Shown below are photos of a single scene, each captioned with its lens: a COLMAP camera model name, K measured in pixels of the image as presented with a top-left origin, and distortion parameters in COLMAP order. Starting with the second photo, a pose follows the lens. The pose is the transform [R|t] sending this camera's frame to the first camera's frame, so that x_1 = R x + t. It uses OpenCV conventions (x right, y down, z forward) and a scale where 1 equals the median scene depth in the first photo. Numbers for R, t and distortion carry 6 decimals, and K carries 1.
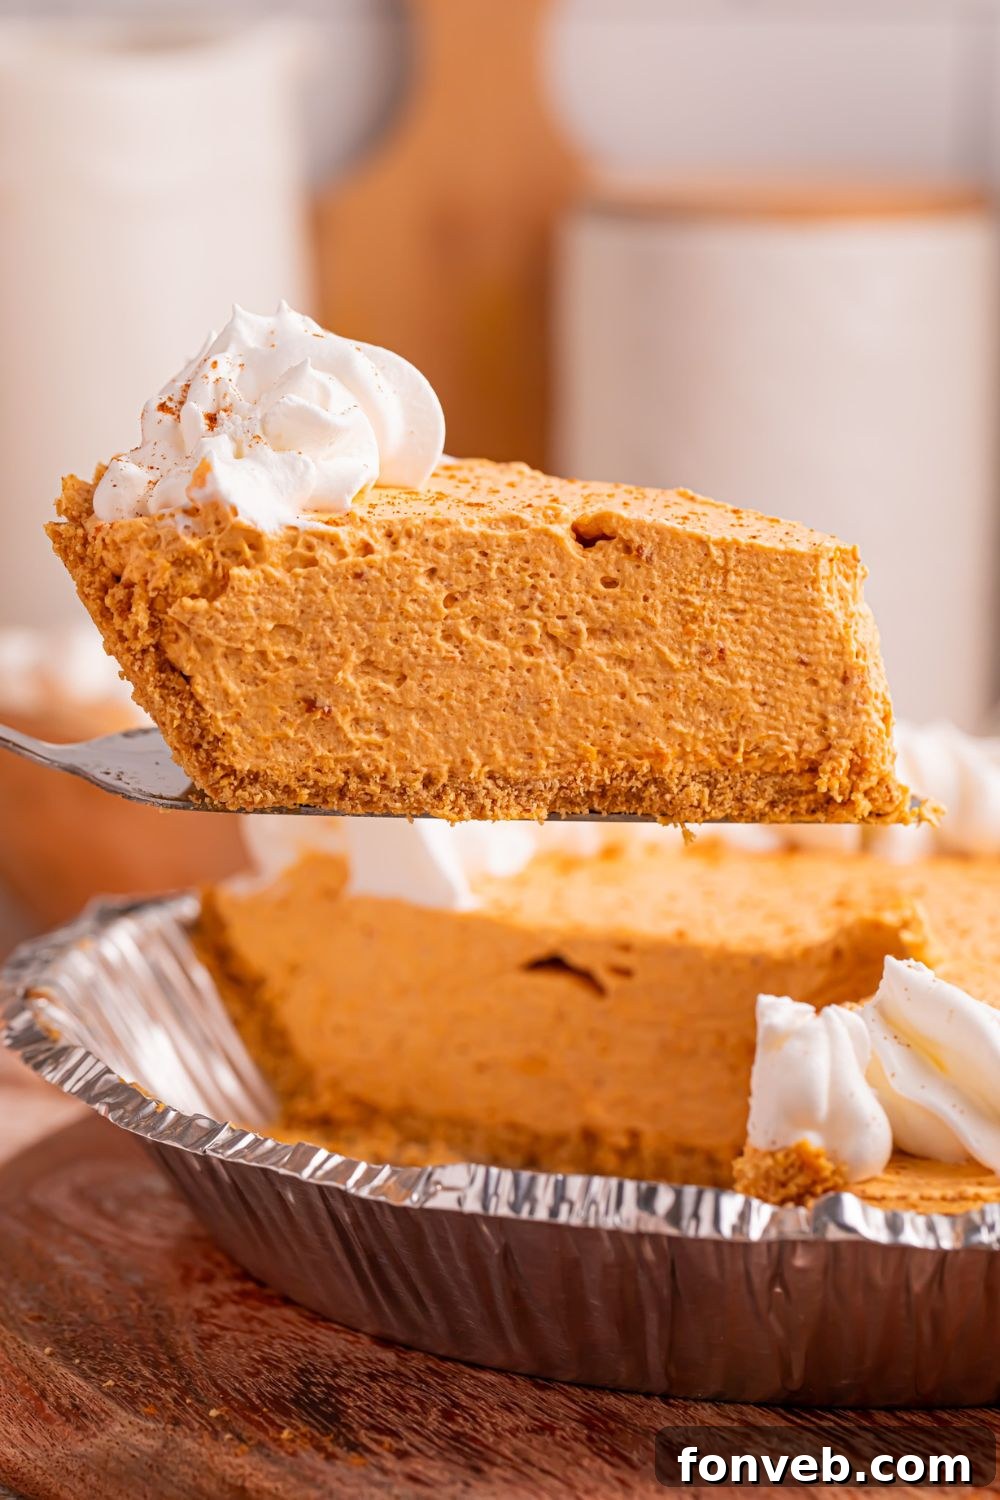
lens RADIAL K [[5788.5, 0, 500.0], [0, 5788.5, 750.0], [0, 0, 1]] dist [-0.082468, 2.295734]
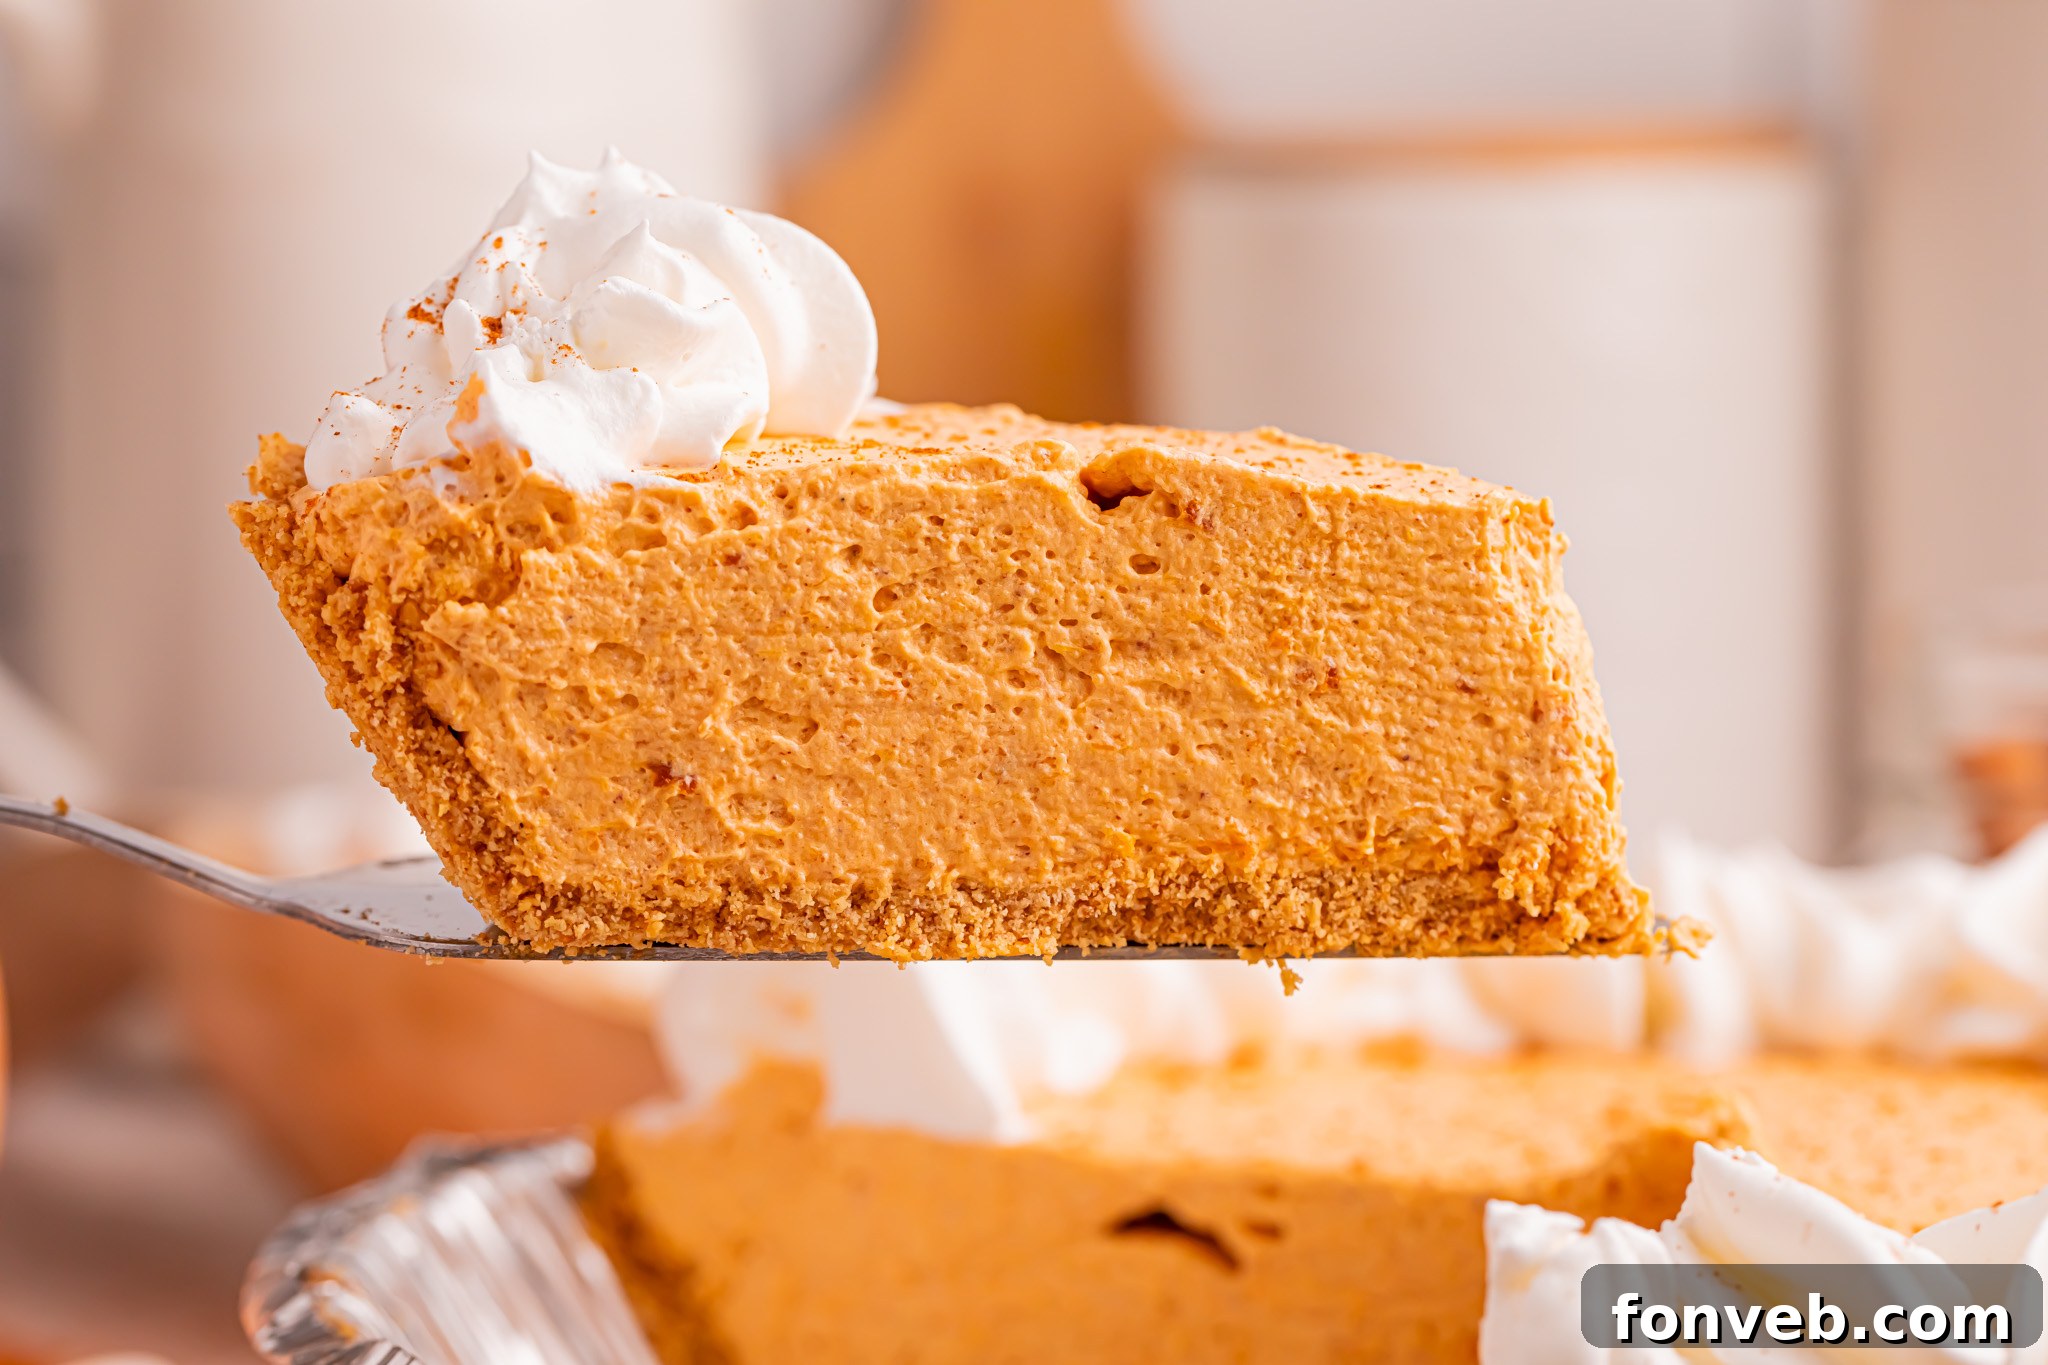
lens RADIAL K [[7903.3, 0, 1024.0], [0, 7903.3, 682.5], [0, 0, 1]] dist [-0.082468, 2.295734]
pose [[0.999076, -0.034768, -0.025265, 0.026899], [0.032474, 0.995754, -0.086132, 0.055515], [0.028153, 0.085232, 0.995963, 0.164690]]
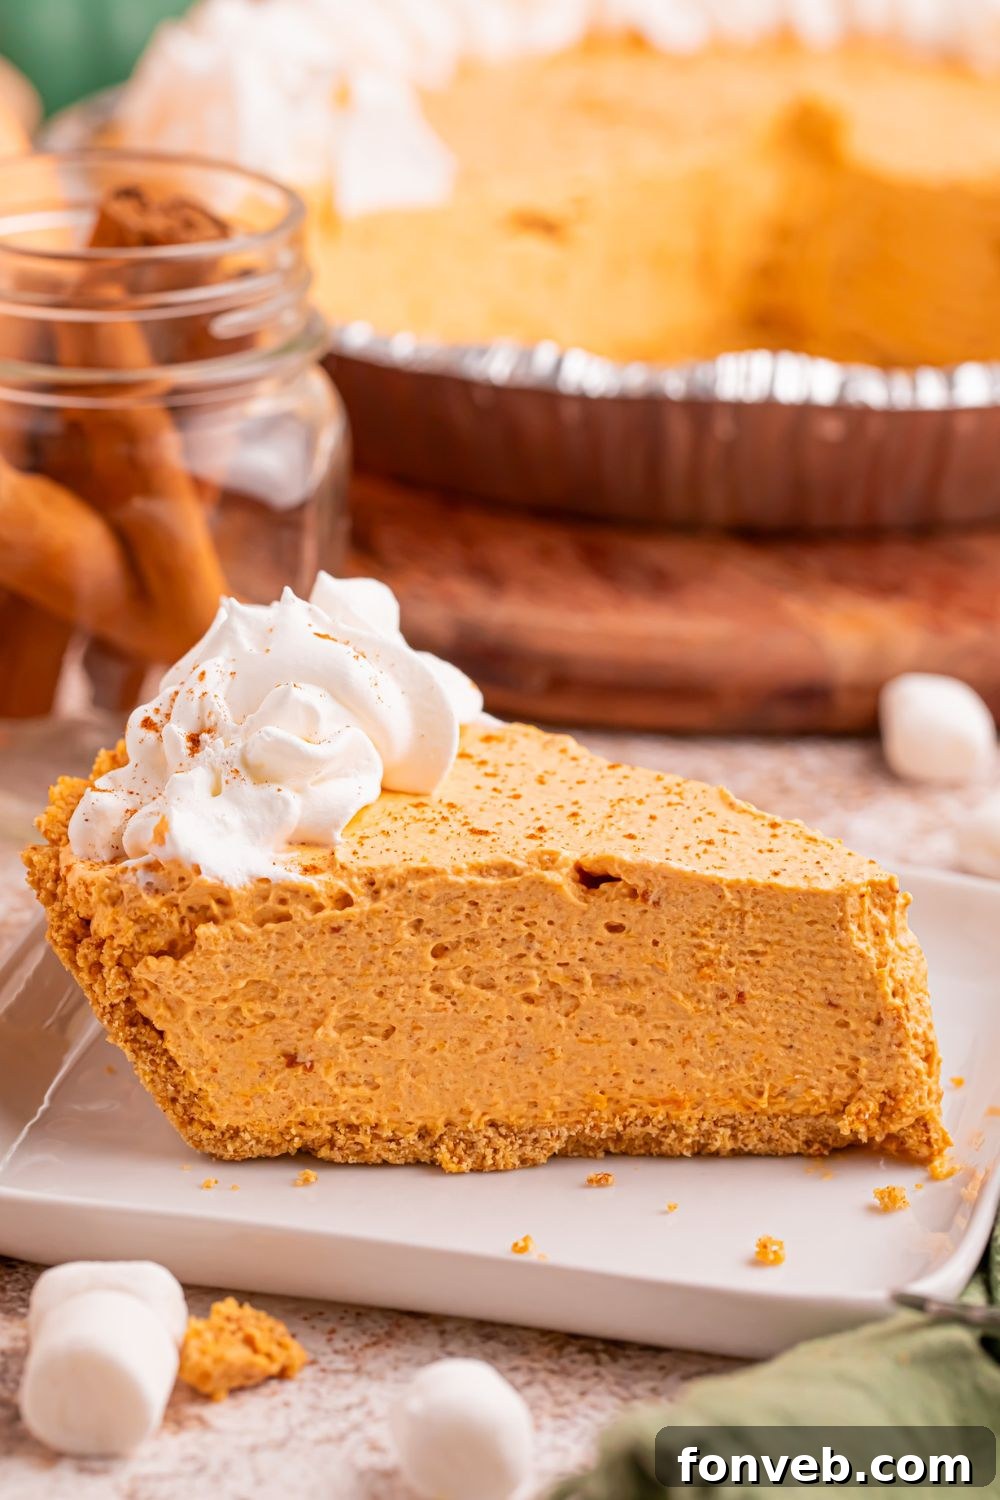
lens RADIAL K [[5788.5, 0, 500.0], [0, 5788.5, 750.0], [0, 0, 1]] dist [-0.082468, 2.295734]
pose [[0.985576, 0.018852, -0.168180, 0.156083], [0.010850, 0.984692, 0.173963, -0.218255], [0.168885, -0.173279, 0.970285, 0.104358]]
